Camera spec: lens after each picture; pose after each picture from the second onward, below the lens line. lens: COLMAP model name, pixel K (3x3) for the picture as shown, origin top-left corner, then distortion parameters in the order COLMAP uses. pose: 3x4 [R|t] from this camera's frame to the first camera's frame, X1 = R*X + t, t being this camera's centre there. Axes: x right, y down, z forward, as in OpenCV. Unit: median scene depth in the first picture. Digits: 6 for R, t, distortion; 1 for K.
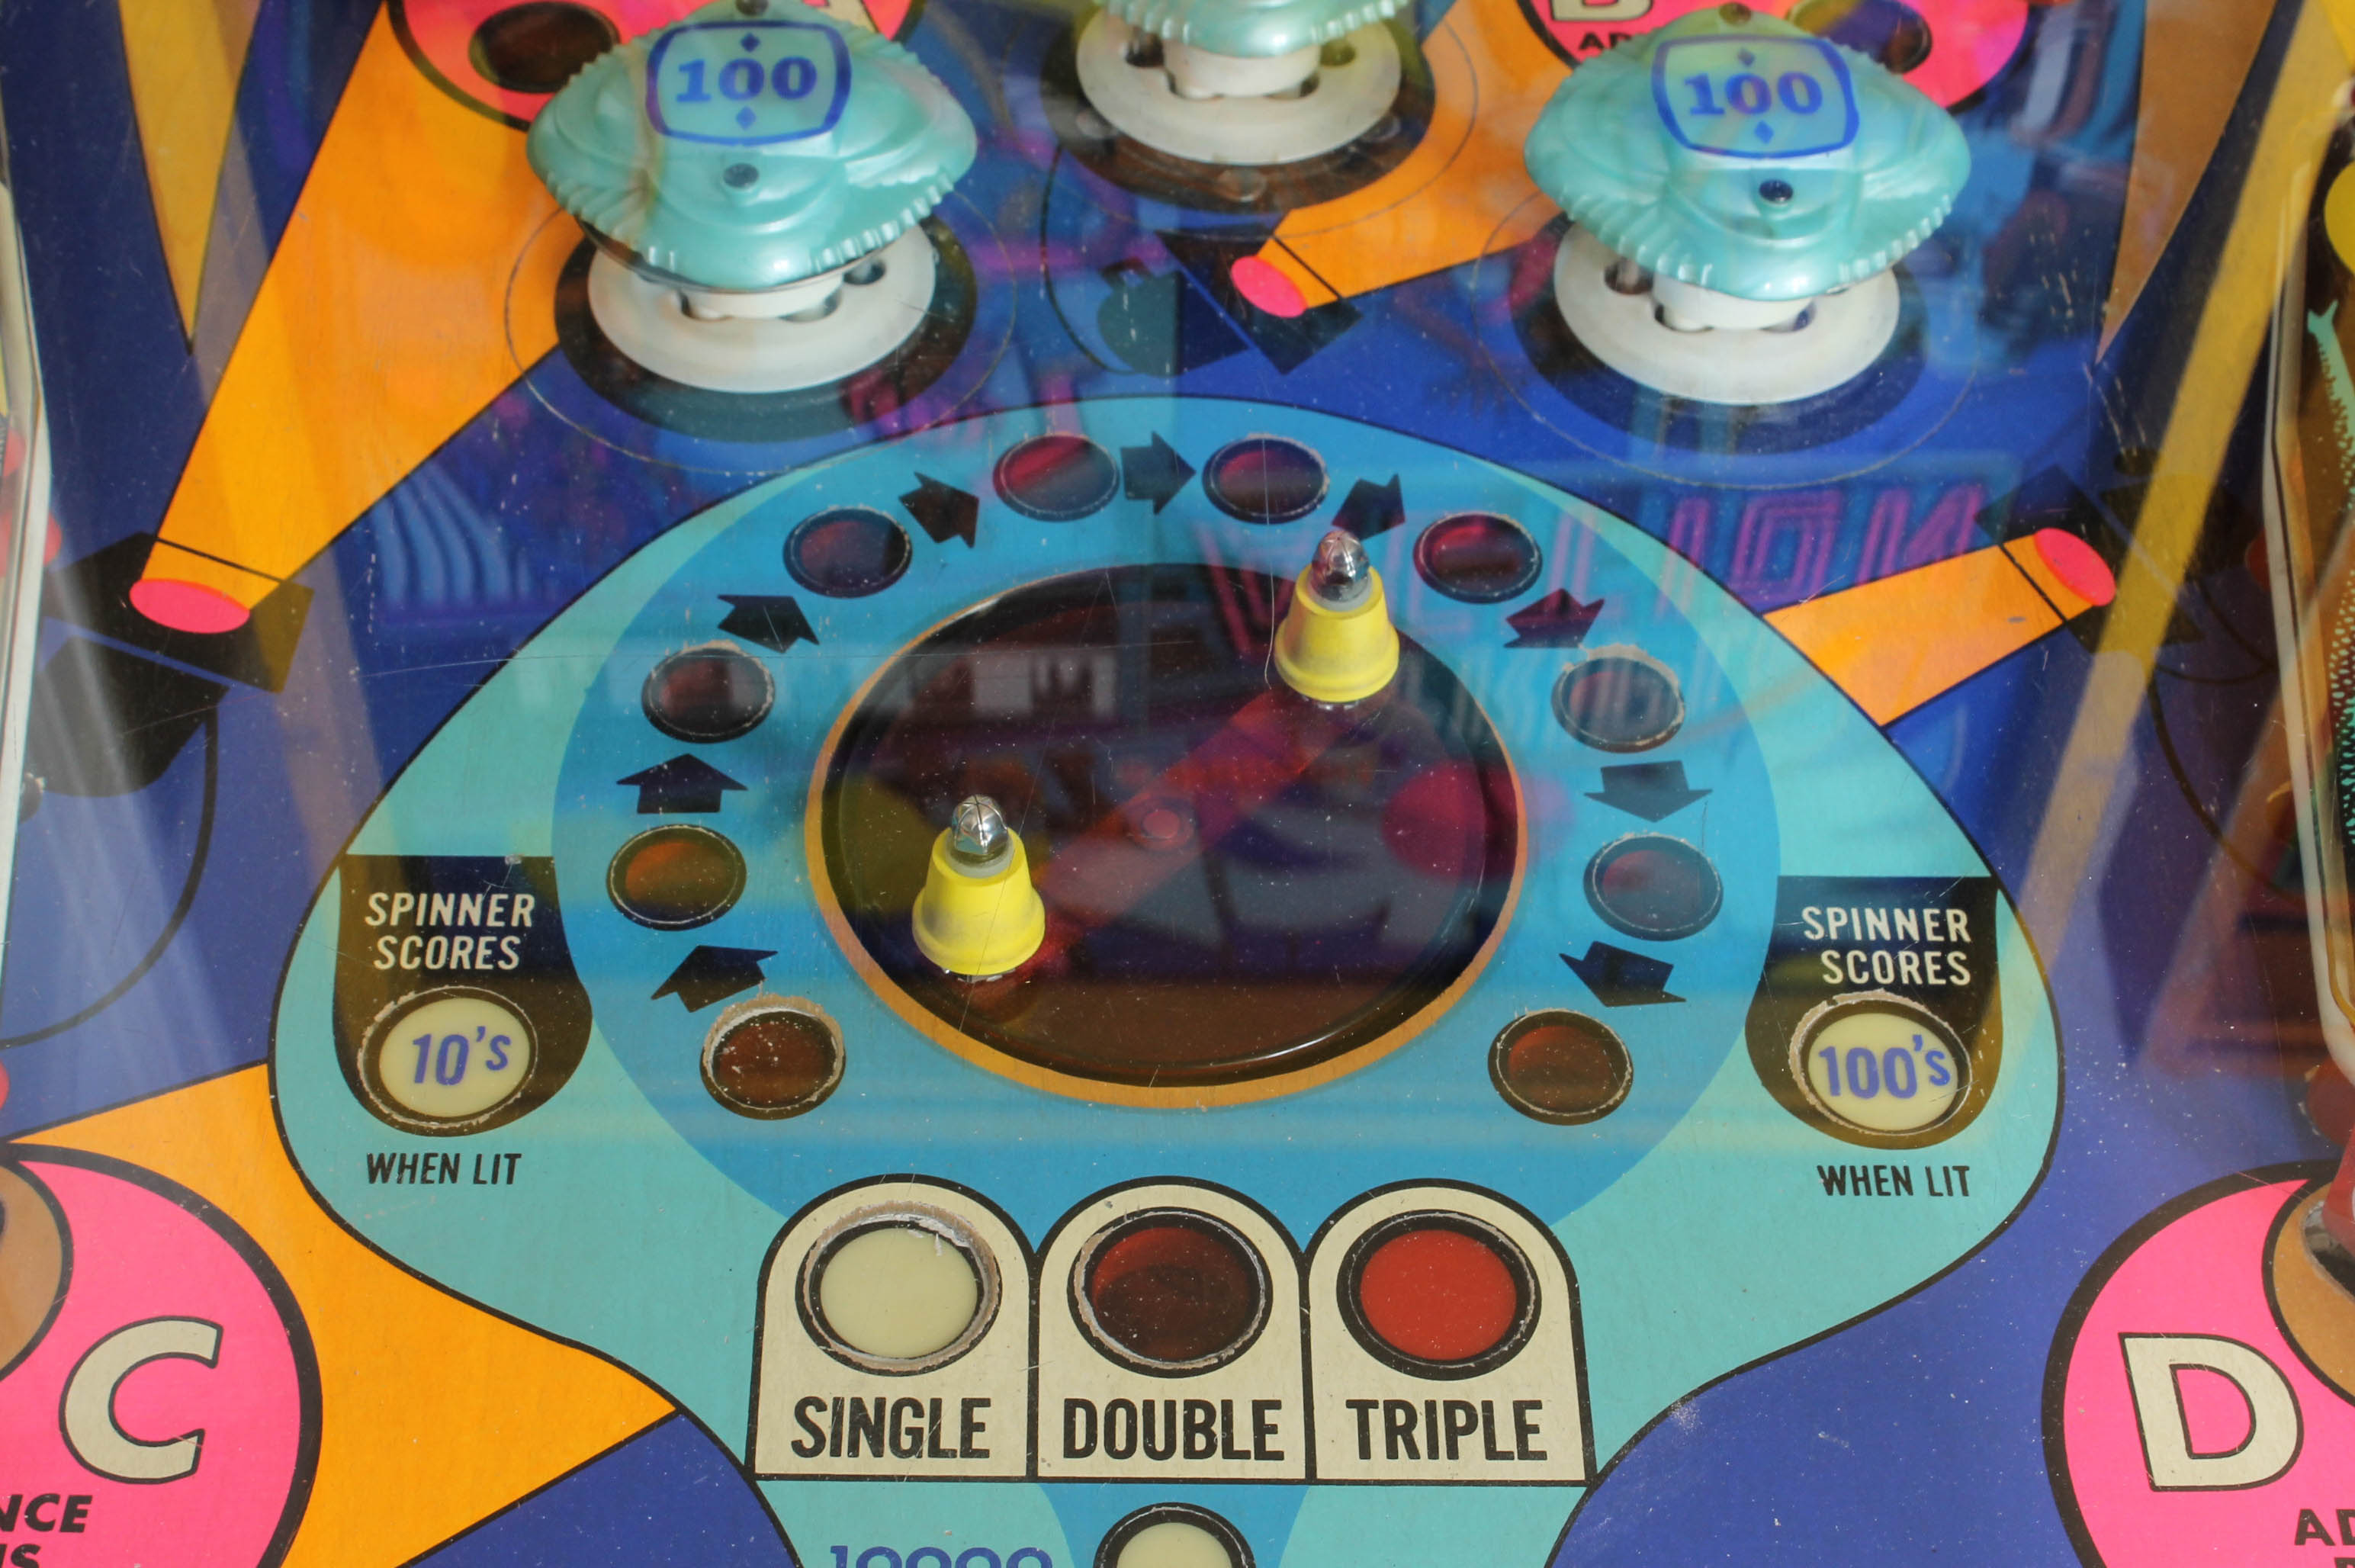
lens RADIAL K [[3783.4, 0, 1170.4], [0, 3783.4, 783.5], [0, 0, 1]] dist [-0.004645, 0.000000]
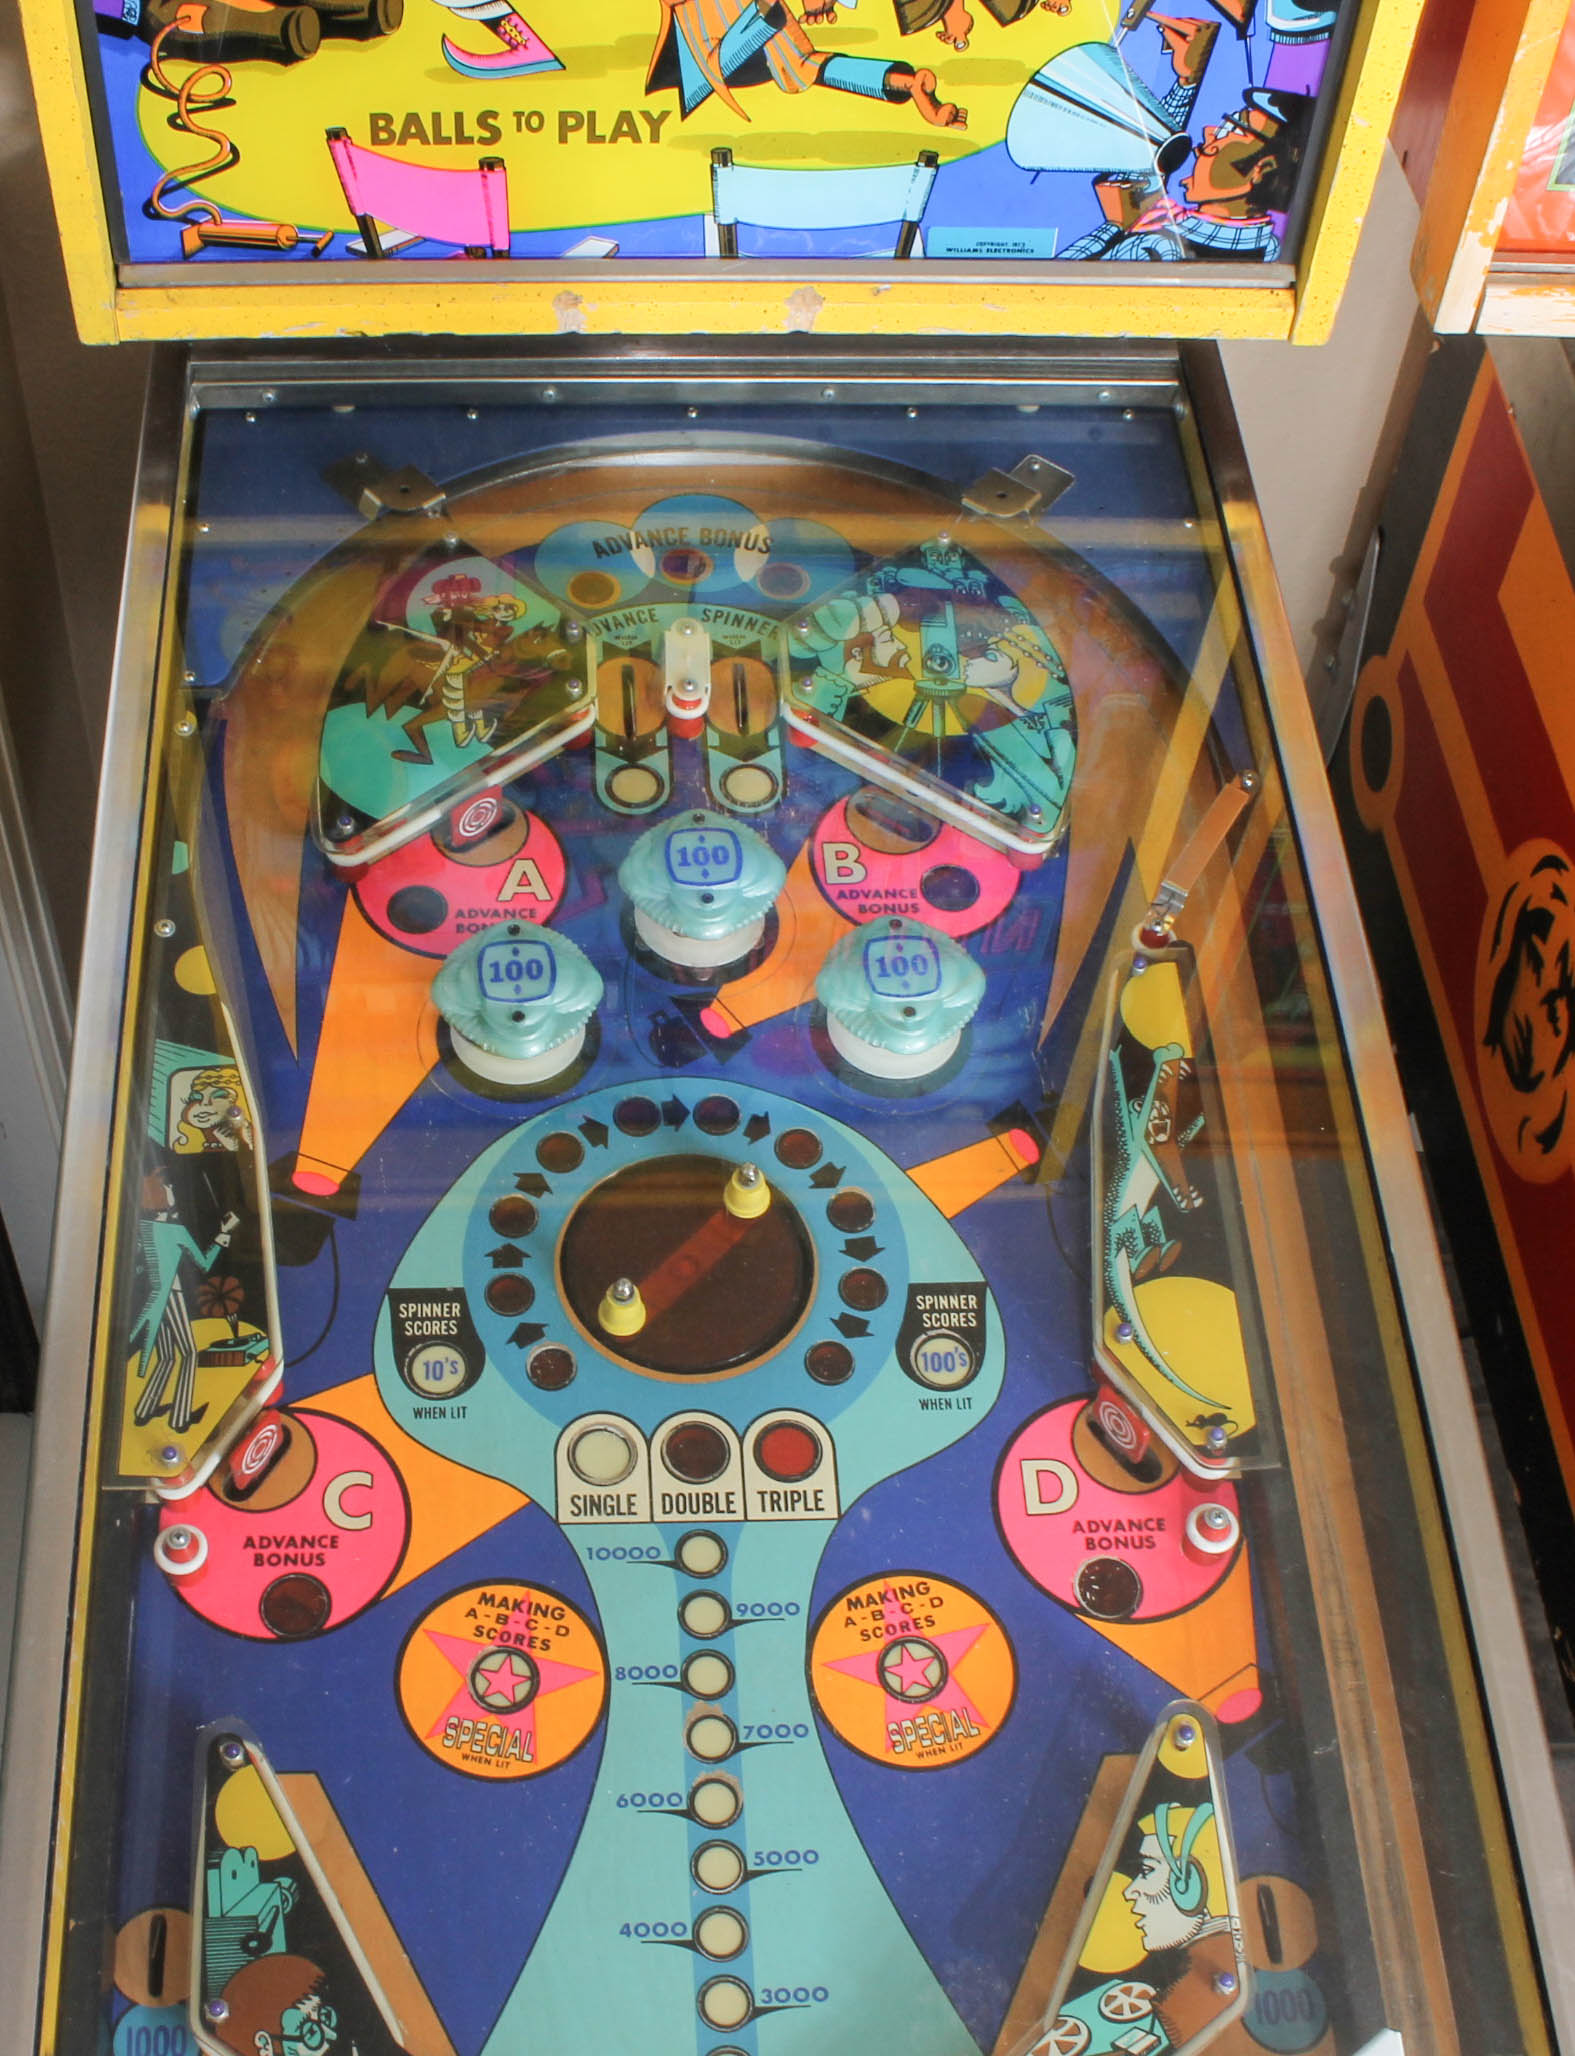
lens RADIAL K [[2596.8, 0, 615.6], [0, 2596.8, 1071.9], [0, 0, 1]] dist [-0.131706, 0.000000]
pose [[0.999725, -0.019698, 0.012744, -0.076548], [0.017842, 0.991061, 0.132211, -0.396822], [-0.015234, -0.131947, 0.991140, -0.880645]]
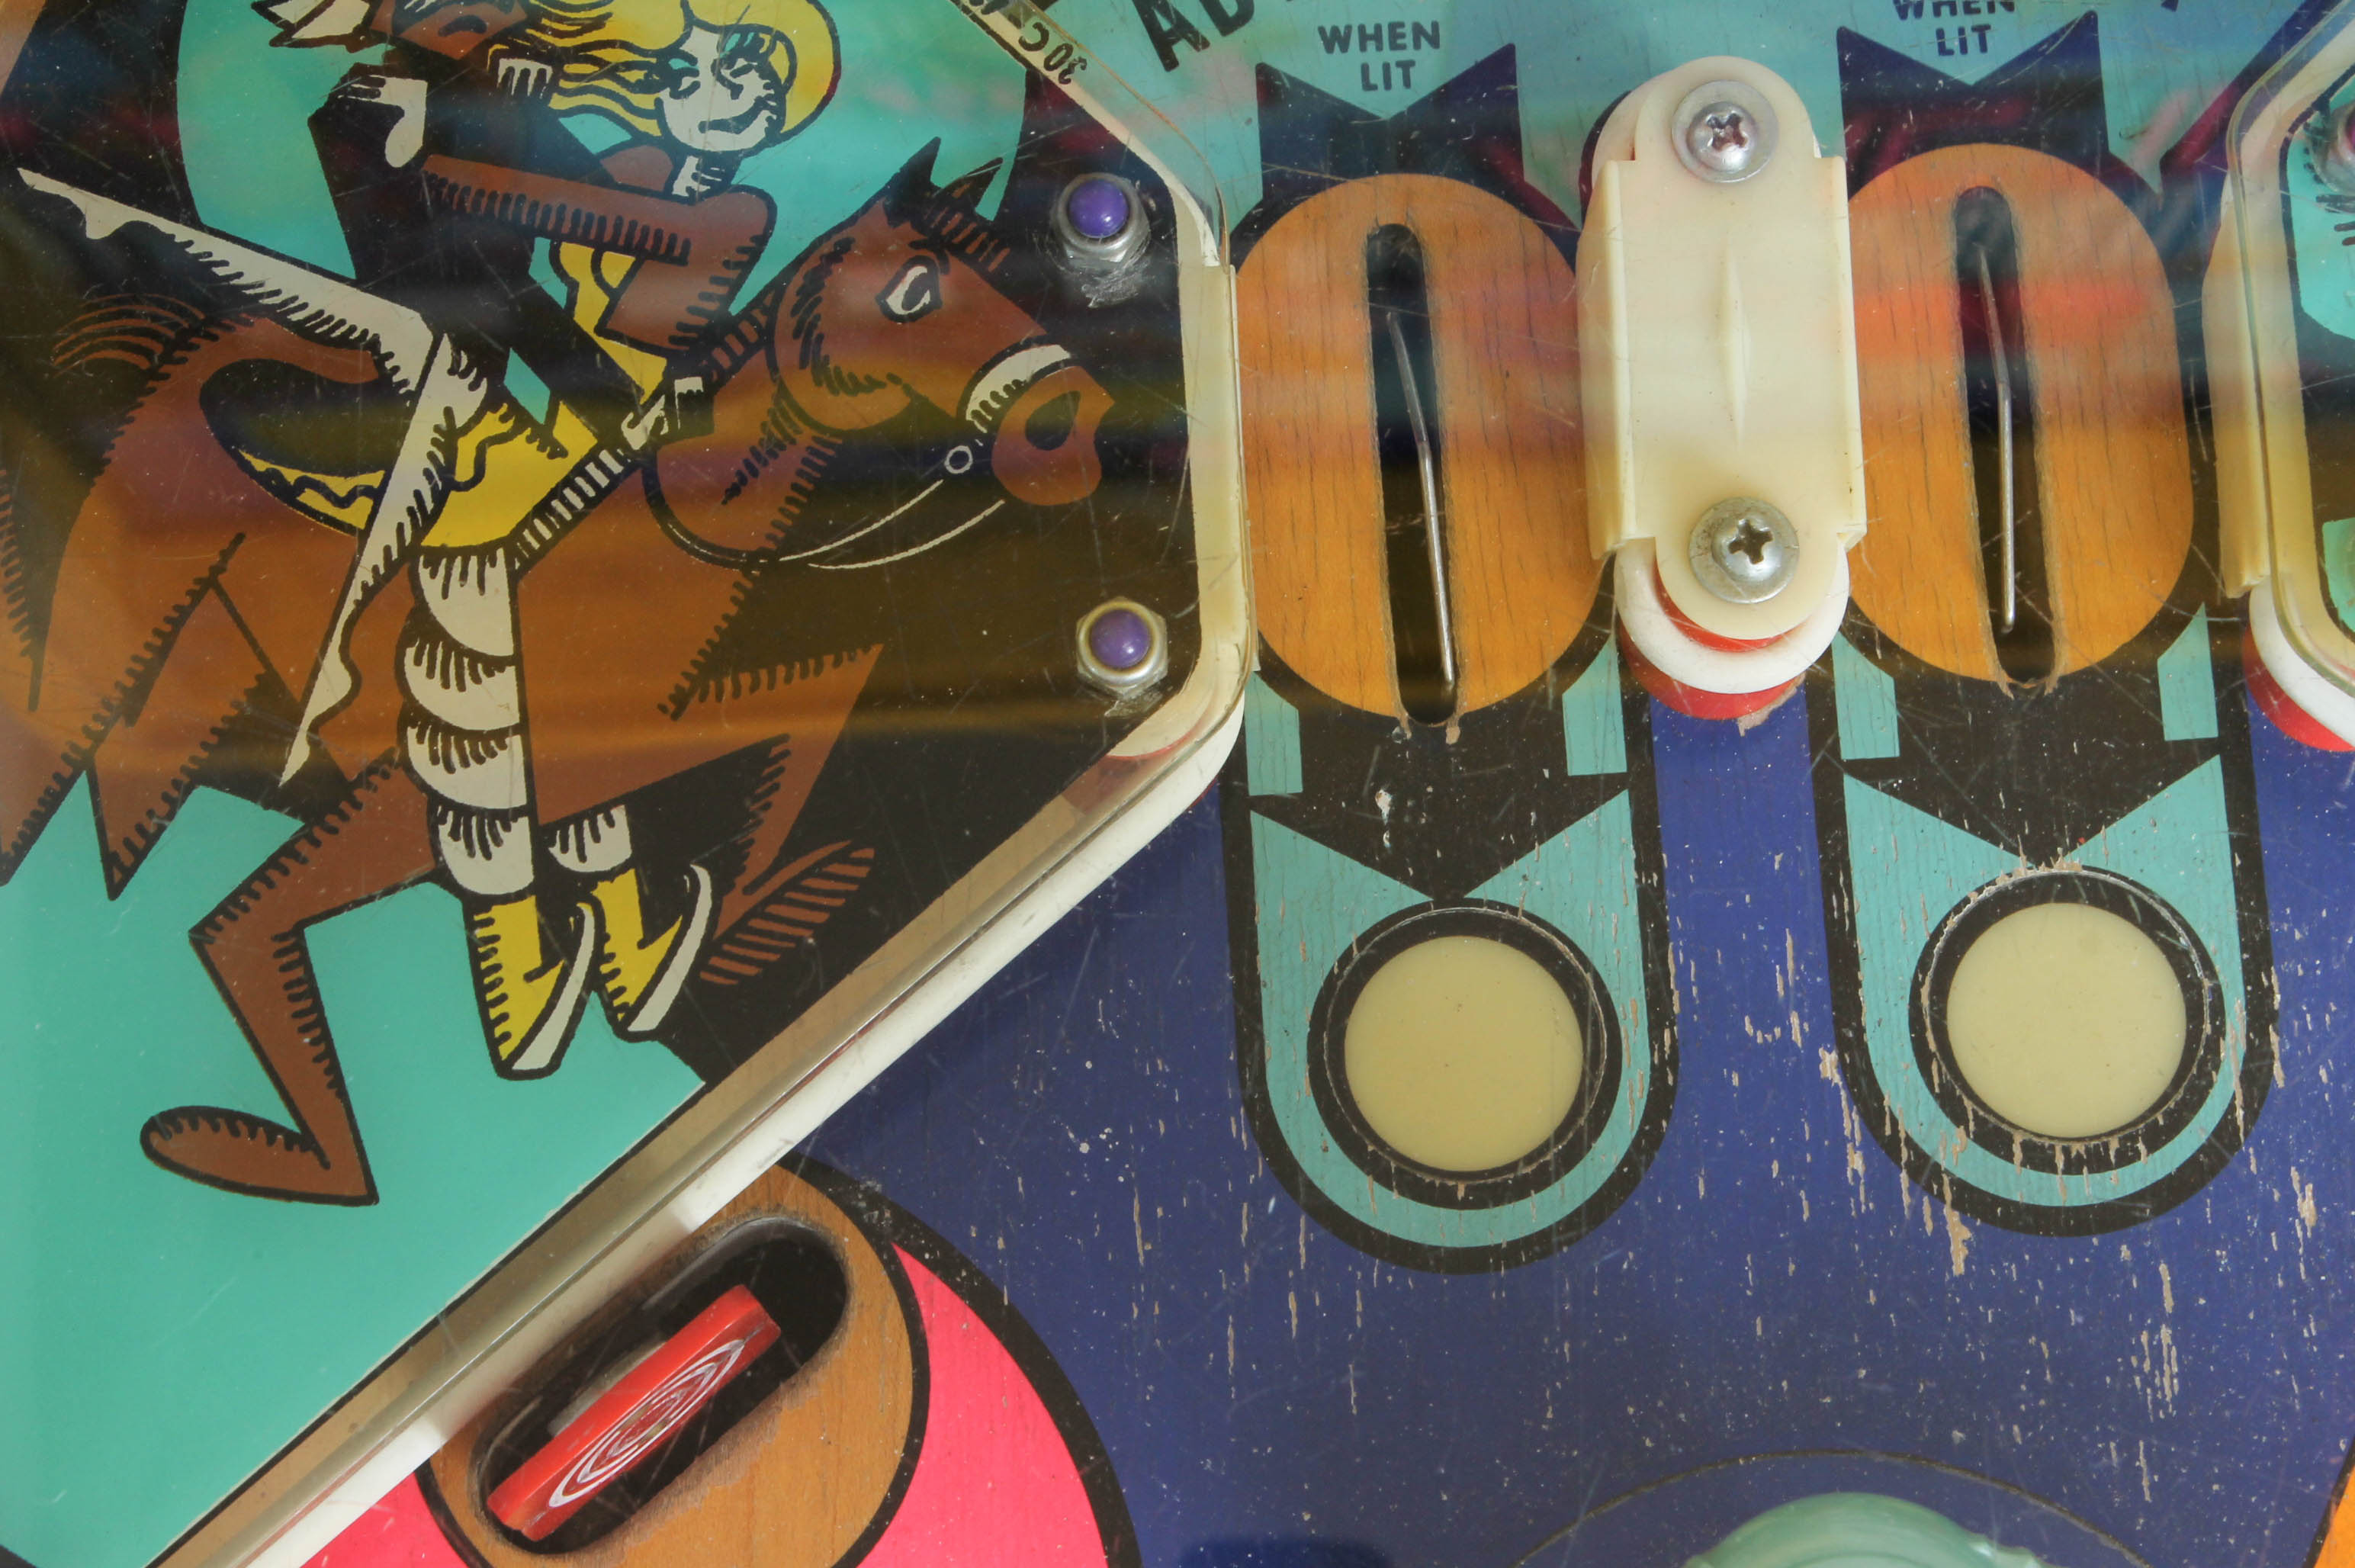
lens RADIAL K [[5385.7, 0, 1228.2], [0, 5385.7, 804.4], [0, 0, 1]] dist [0.085826, 0.000000]
pose [[0.998016, -0.061253, -0.014549, -0.050363], [0.060257, 0.862408, 0.502614, -0.829088], [-0.018239, -0.502494, 0.864389, 0.623922]]
